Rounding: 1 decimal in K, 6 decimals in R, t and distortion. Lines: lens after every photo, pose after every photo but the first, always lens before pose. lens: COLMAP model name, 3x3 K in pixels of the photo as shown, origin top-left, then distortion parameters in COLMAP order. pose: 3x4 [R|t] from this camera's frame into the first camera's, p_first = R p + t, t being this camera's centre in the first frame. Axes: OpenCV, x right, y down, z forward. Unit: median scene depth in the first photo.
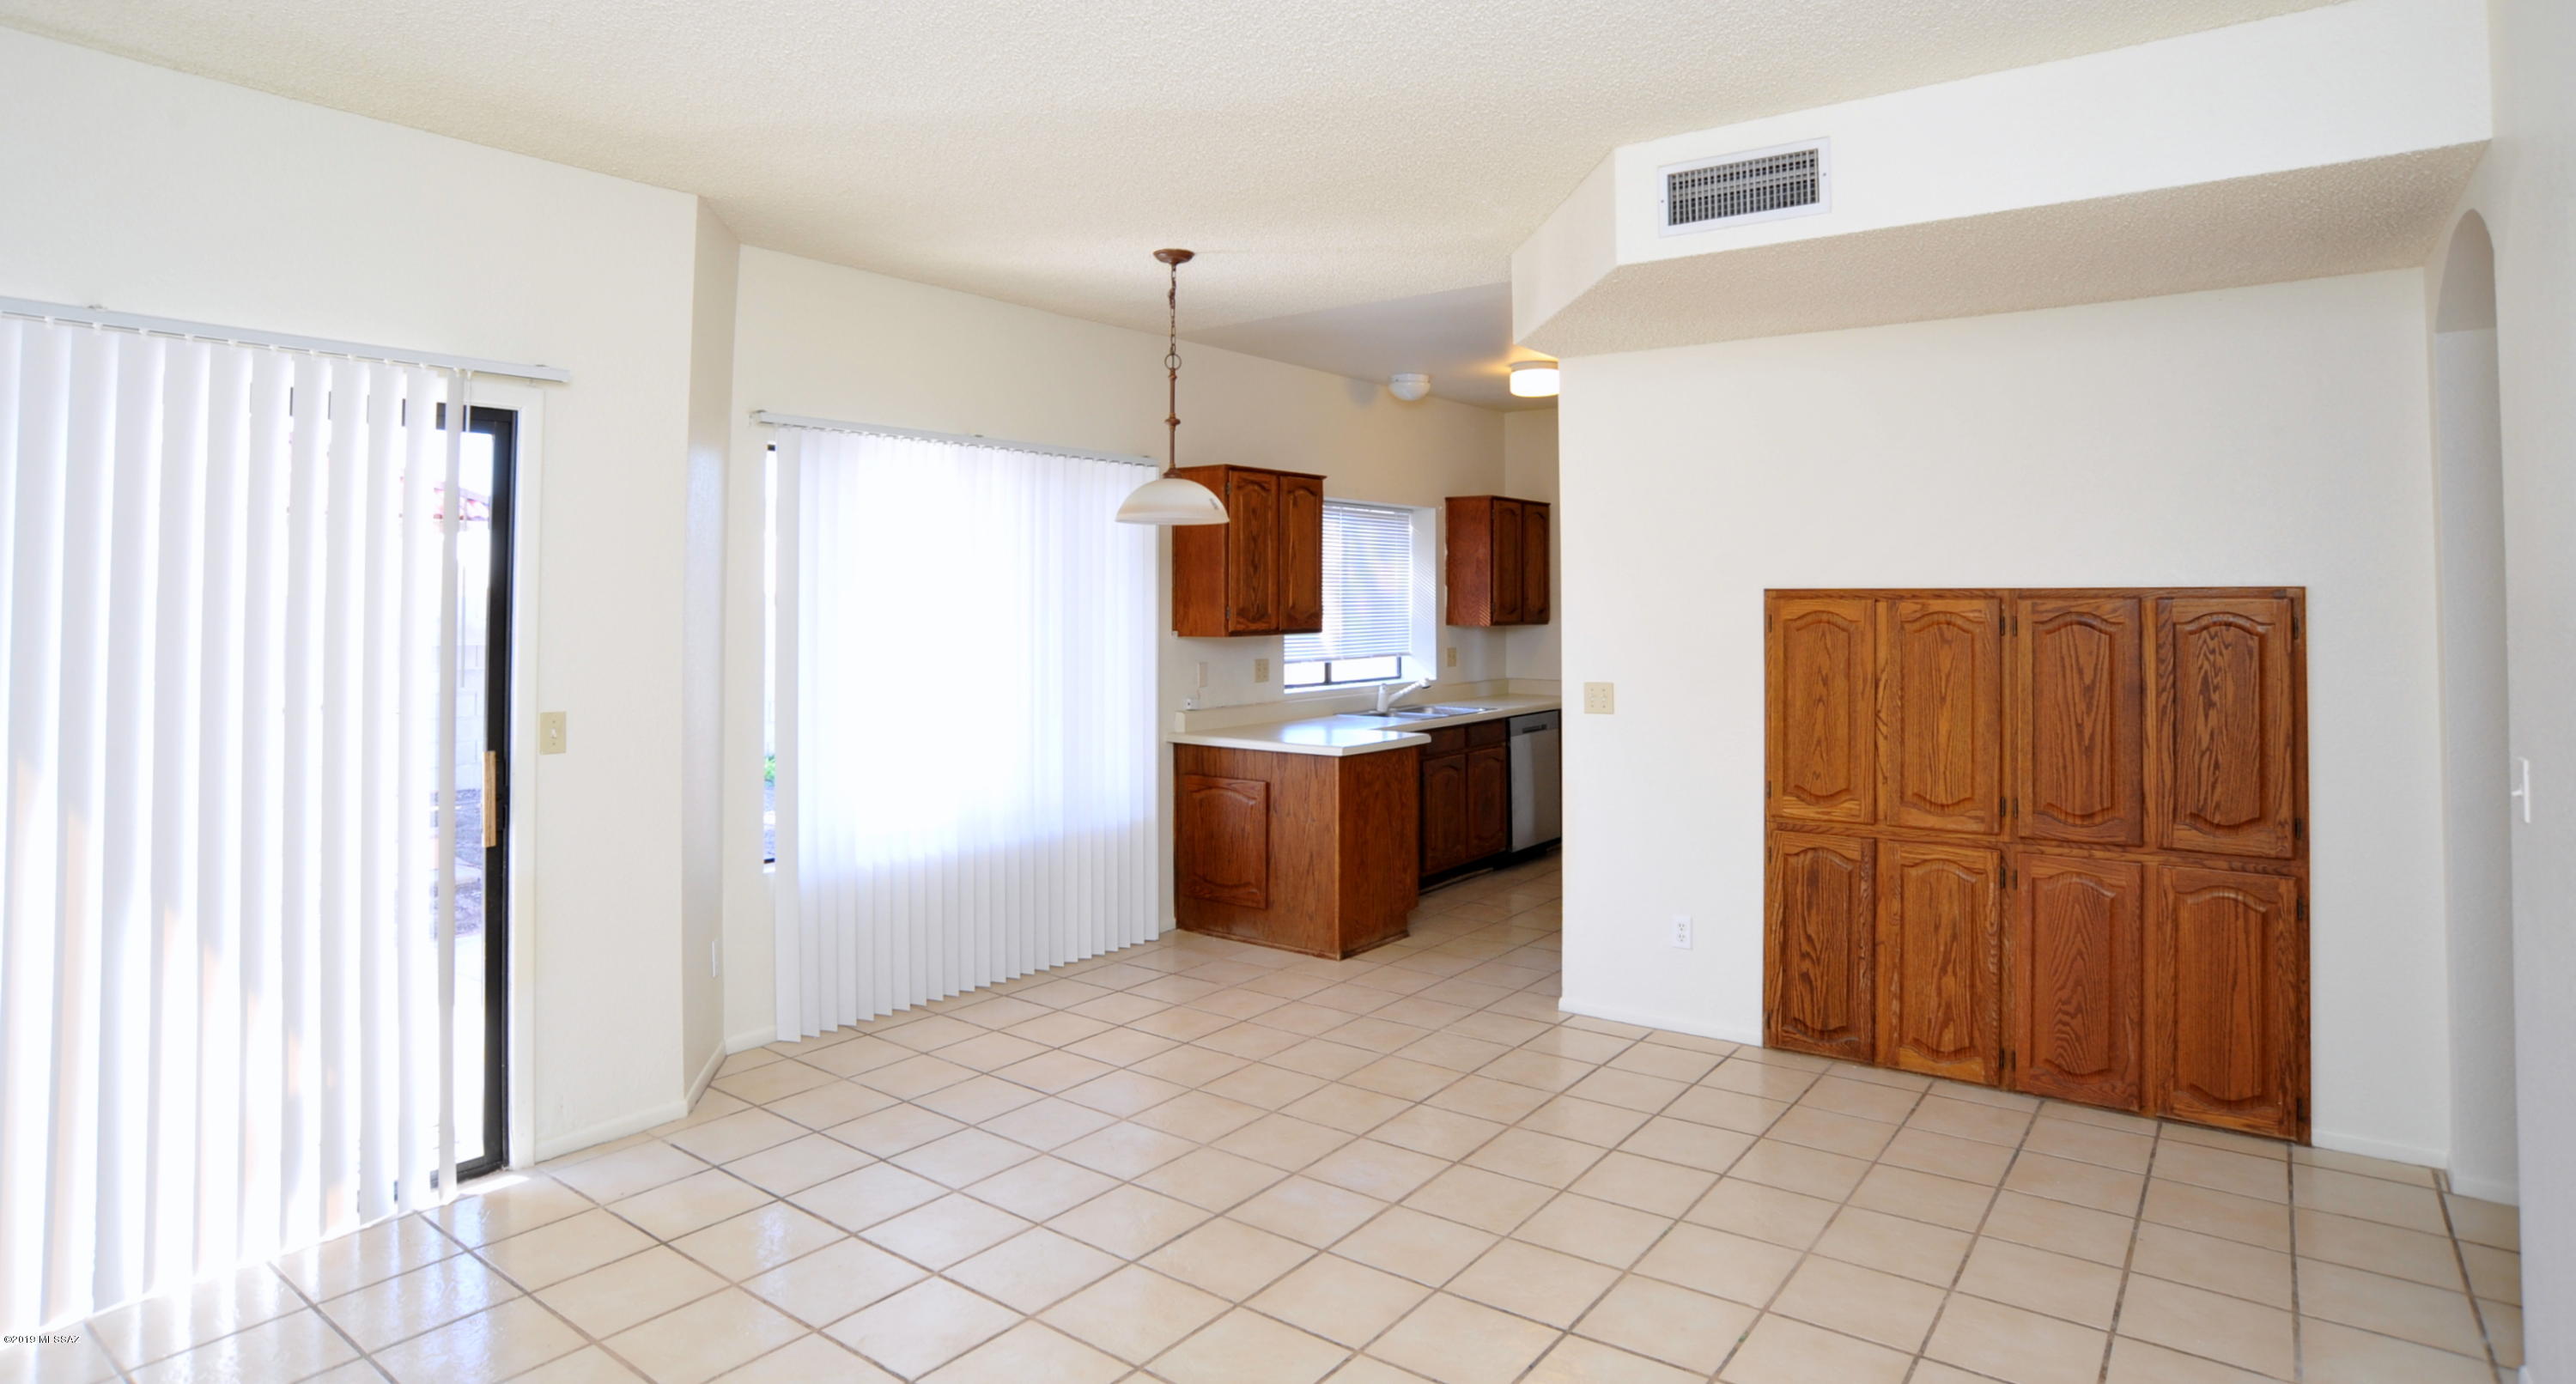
lens RADIAL K [[1361.5, 0, 1304.3], [0, 1361.5, 553.0], [0, 0, 1]] dist [-0.100612, 0.049162]
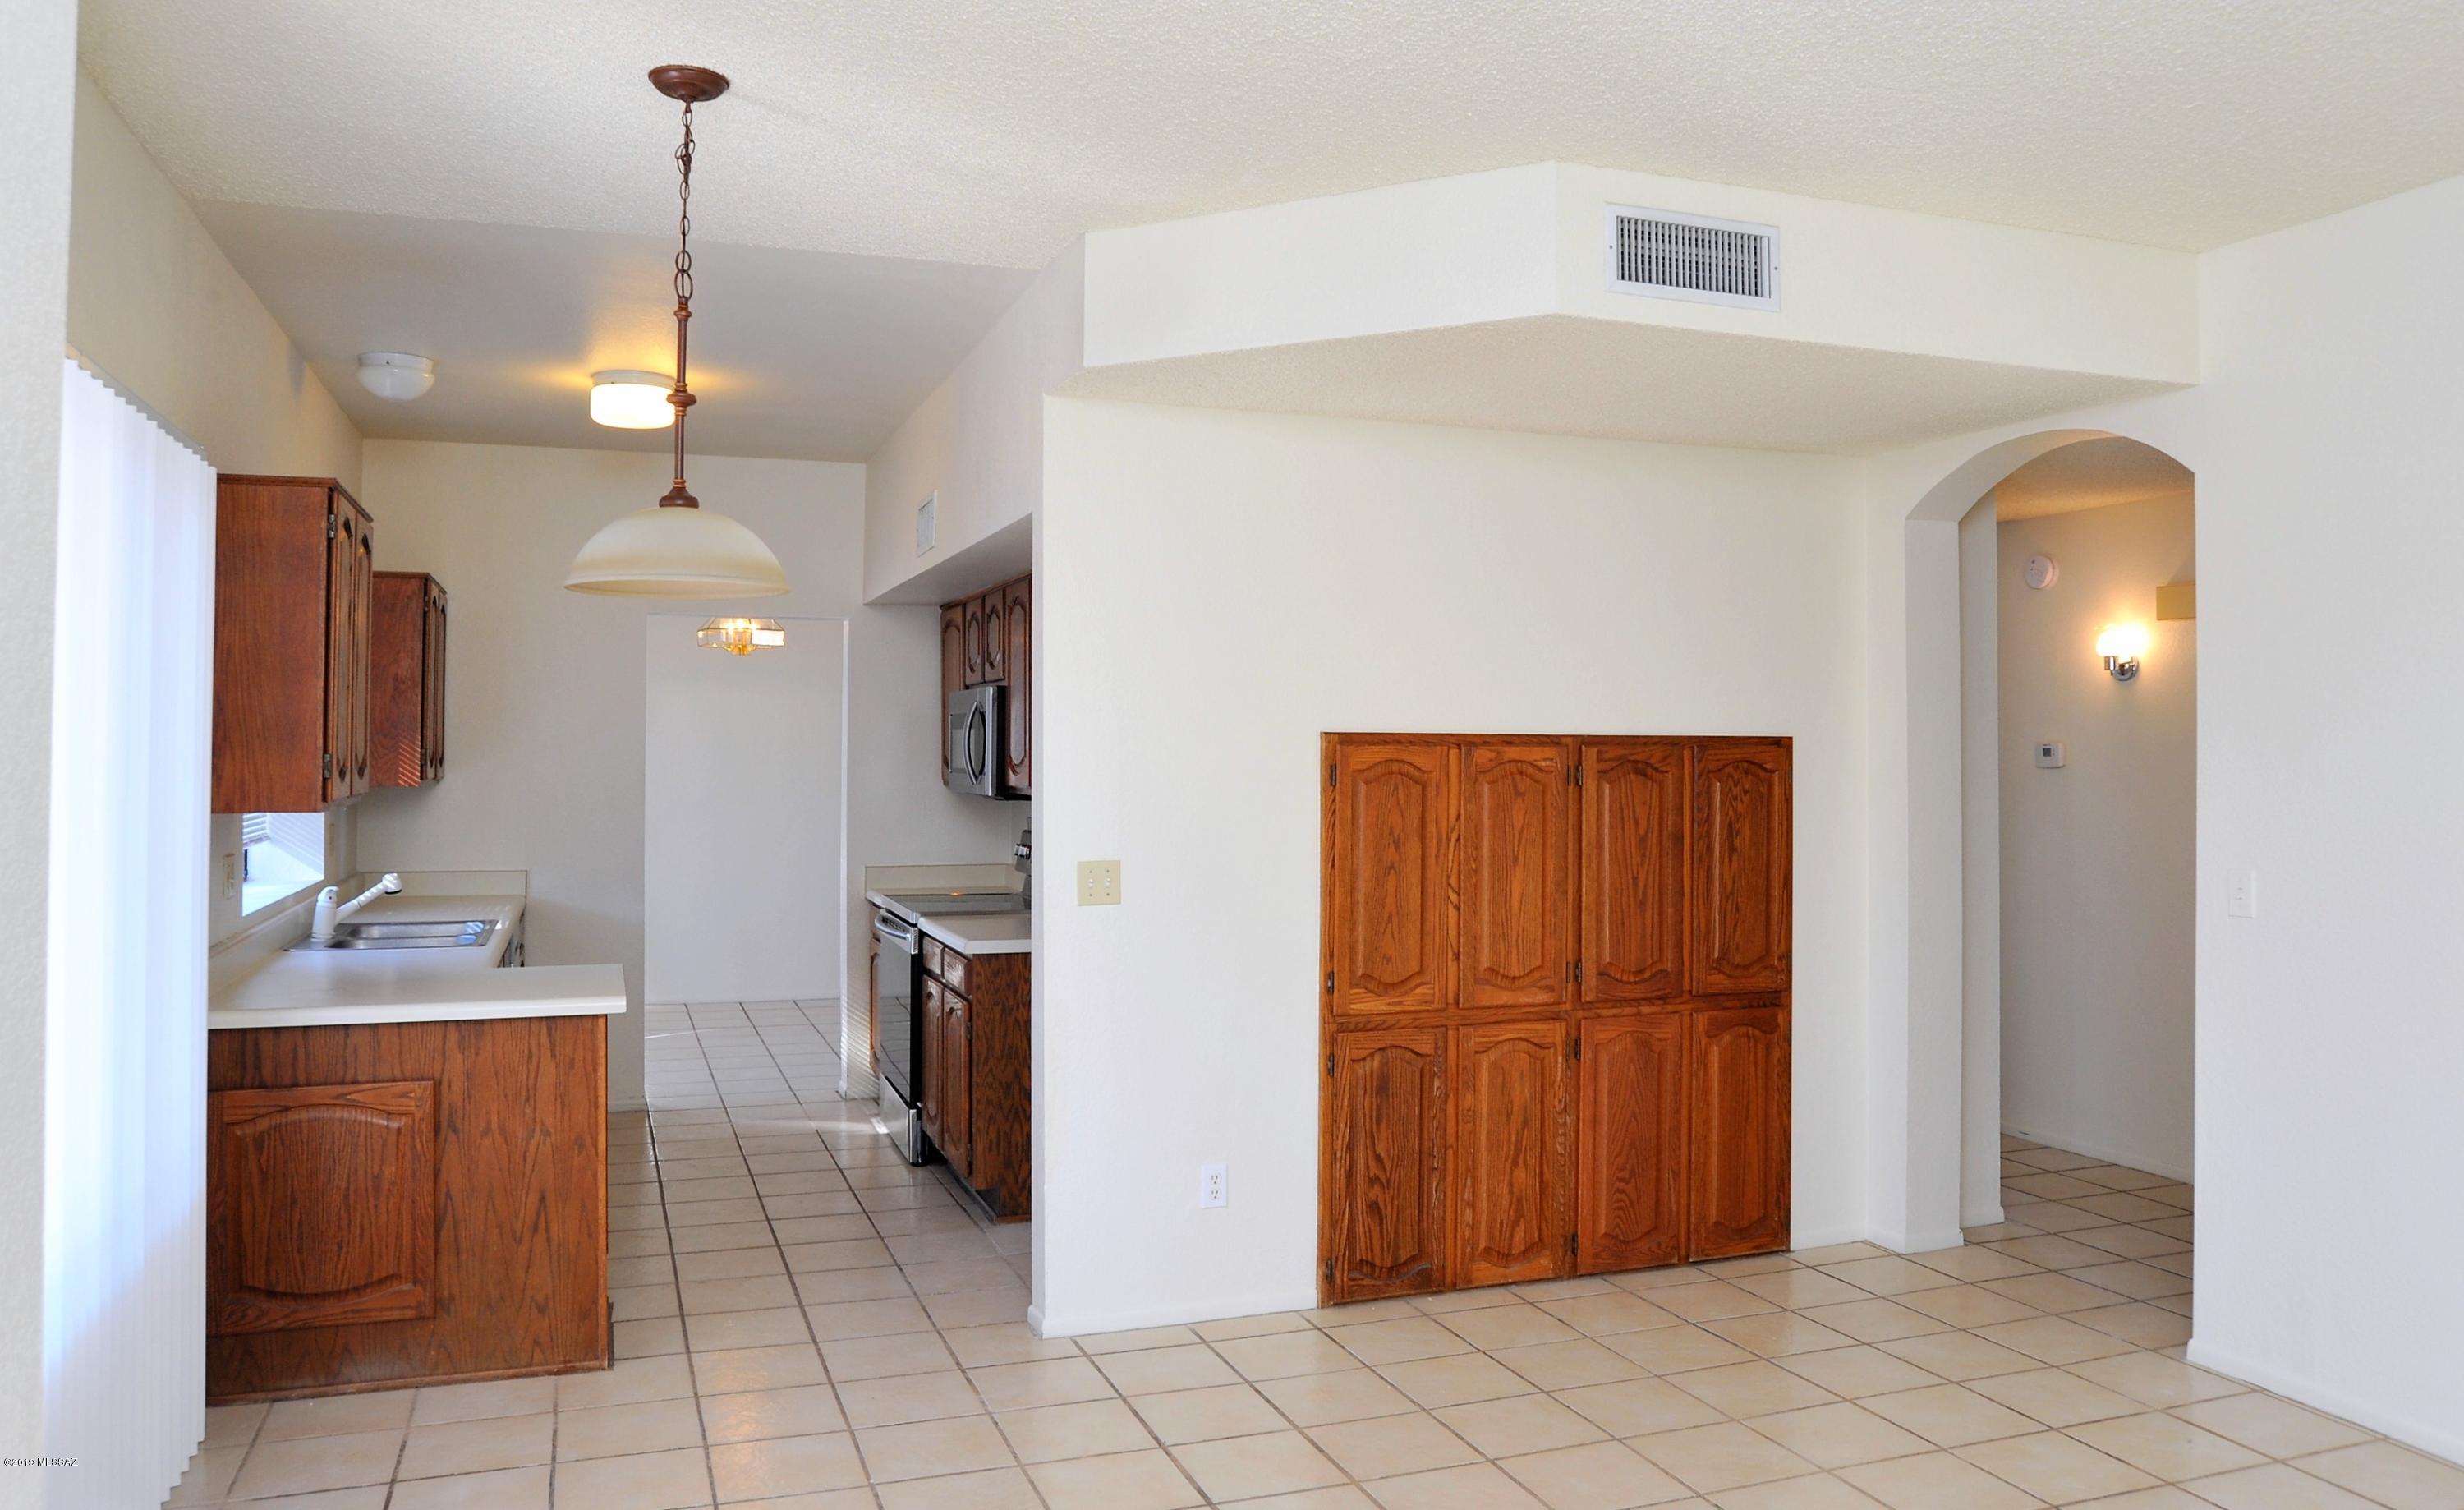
lens RADIAL K [[1780.1, 0, 1237.0], [0, 1780.1, 713.2], [0, 0, 1]] dist [-0.099408, 0.083707]
pose [[0.549826, 0.019982, 0.835040, -0.593061], [-0.031305, 0.999504, -0.003305, 0.021851], [-0.834692, -0.024323, 0.550179, 0.489630]]
